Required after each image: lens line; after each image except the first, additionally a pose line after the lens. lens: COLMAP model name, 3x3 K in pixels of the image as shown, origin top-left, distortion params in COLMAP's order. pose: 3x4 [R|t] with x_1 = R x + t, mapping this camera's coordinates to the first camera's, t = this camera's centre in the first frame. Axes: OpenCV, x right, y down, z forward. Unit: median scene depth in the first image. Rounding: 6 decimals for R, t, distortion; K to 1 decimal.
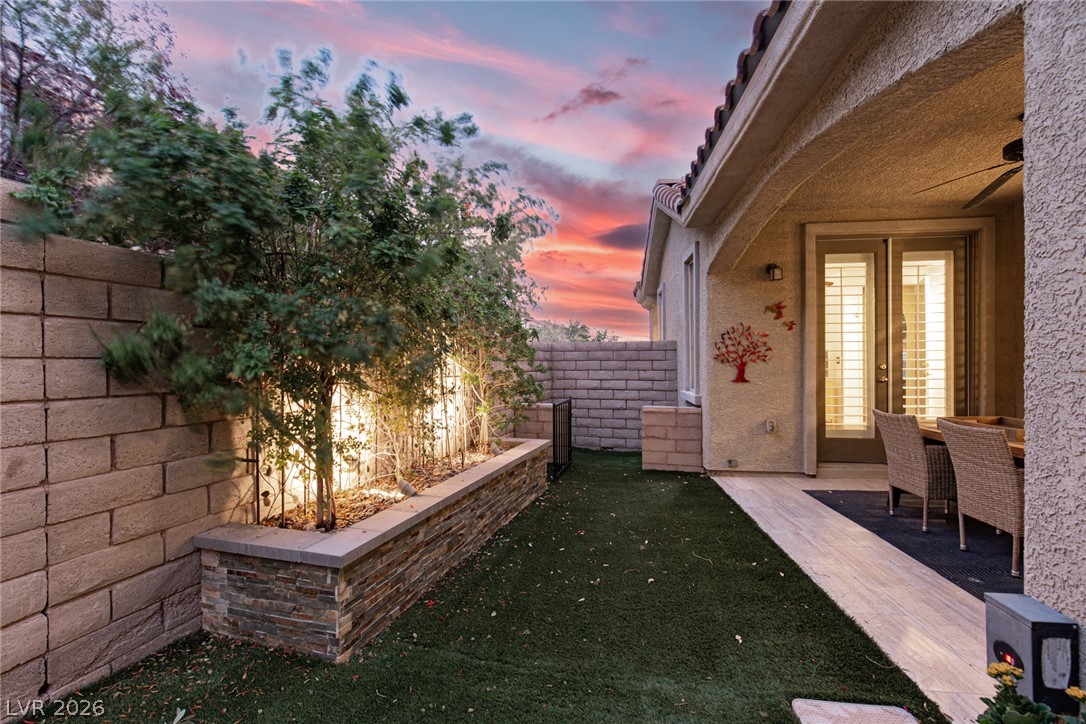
lens RADIAL K [[541.9, 0, 543.0], [0, 541.9, 362.0], [0, 0, 1]] dist [0.012970, -0.000642]
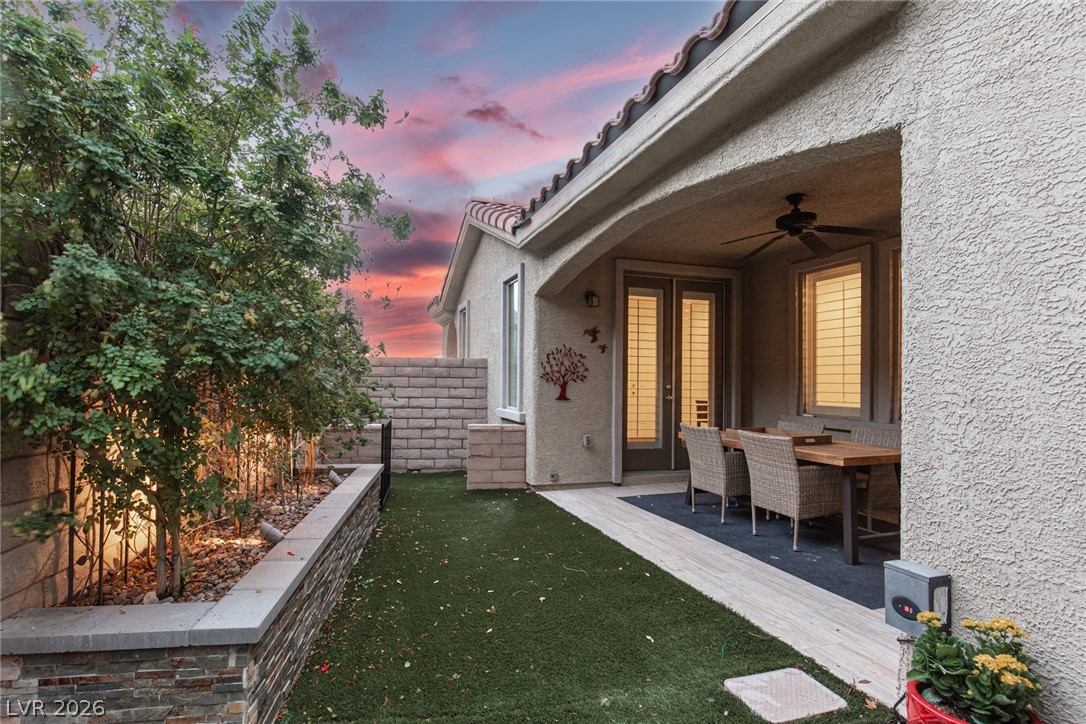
lens RADIAL K [[554.3, 0, 543.2], [0, 554.3, 371.2], [0, 0, 1]] dist [0.011450, -0.000766]
pose [[0.897513, 0.023136, 0.440381, -0.219160], [-0.016969, 0.999695, -0.017936, 0.001151], [-0.440662, 0.008625, 0.897632, 0.066268]]
